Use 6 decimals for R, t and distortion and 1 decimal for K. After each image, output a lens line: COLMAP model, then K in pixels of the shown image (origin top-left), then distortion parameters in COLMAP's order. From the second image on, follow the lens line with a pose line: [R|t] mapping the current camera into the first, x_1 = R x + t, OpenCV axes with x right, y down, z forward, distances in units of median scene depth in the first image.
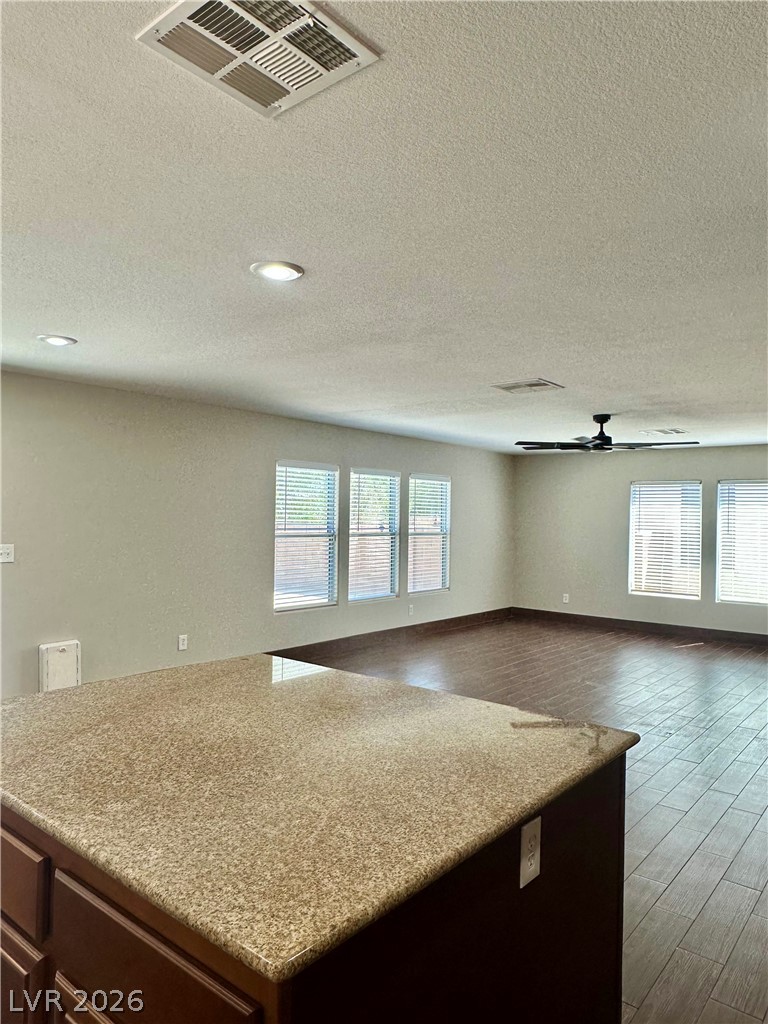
lens RADIAL K [[687.9, 0, 375.5], [0, 687.9, 513.9], [0, 0, 1]] dist [0.001543, 0.003412]
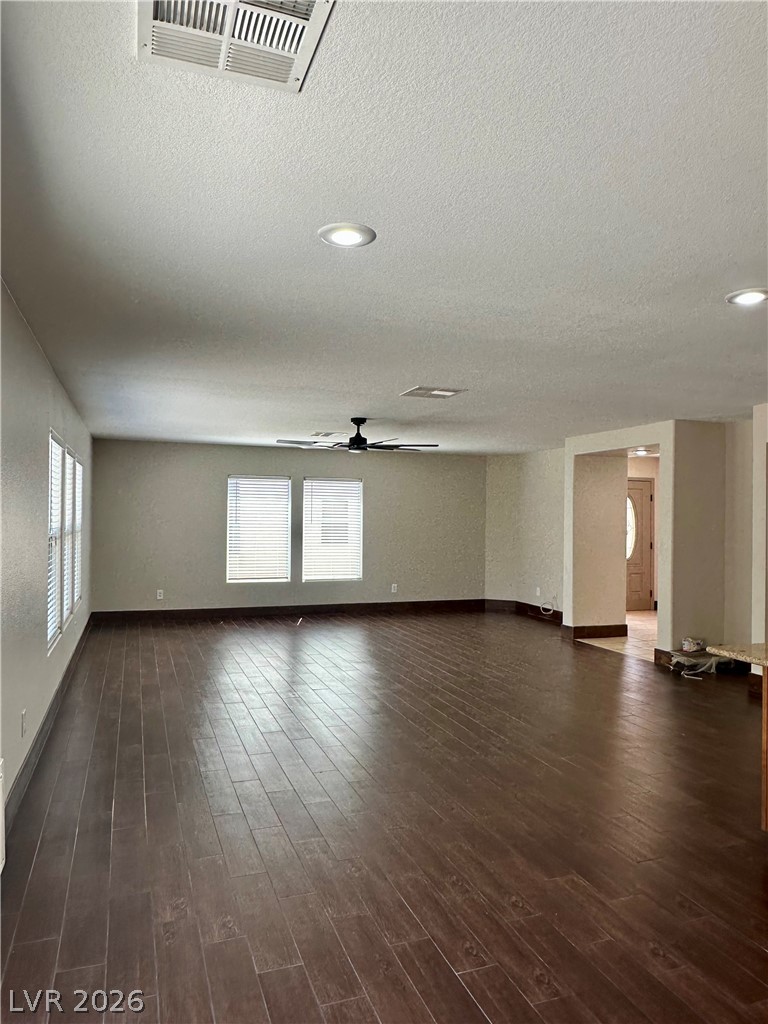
lens RADIAL K [[687.9, 0, 377.9], [0, 687.9, 511.2], [0, 0, 1]] dist [0.001543, 0.003412]
pose [[0.520320, -0.009352, 0.853920, -0.422595], [-0.003903, 0.999904, 0.013329, -0.006810], [-0.853962, -0.010268, 0.520234, 0.285961]]
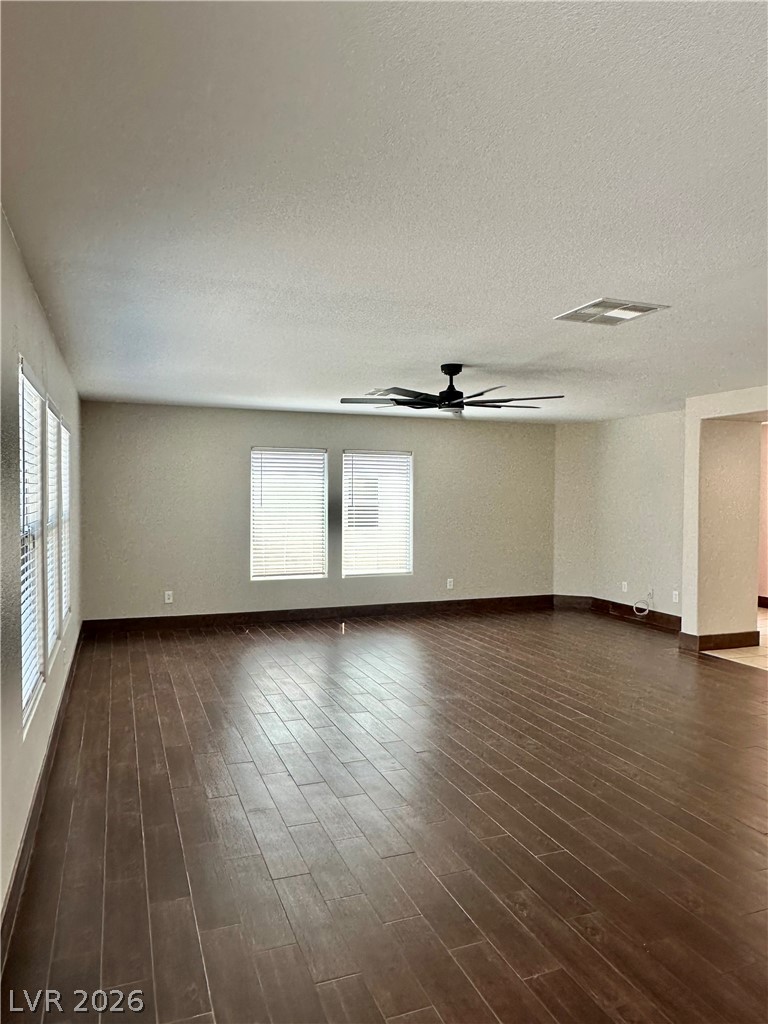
lens RADIAL K [[687.9, 0, 385.6], [0, 687.9, 510.6], [0, 0, 1]] dist [0.001543, 0.003412]
pose [[0.492747, -0.038224, 0.869332, -0.294515], [0.000427, 0.999045, 0.043686, -0.006171], [-0.870172, -0.021155, 0.492293, 0.475922]]
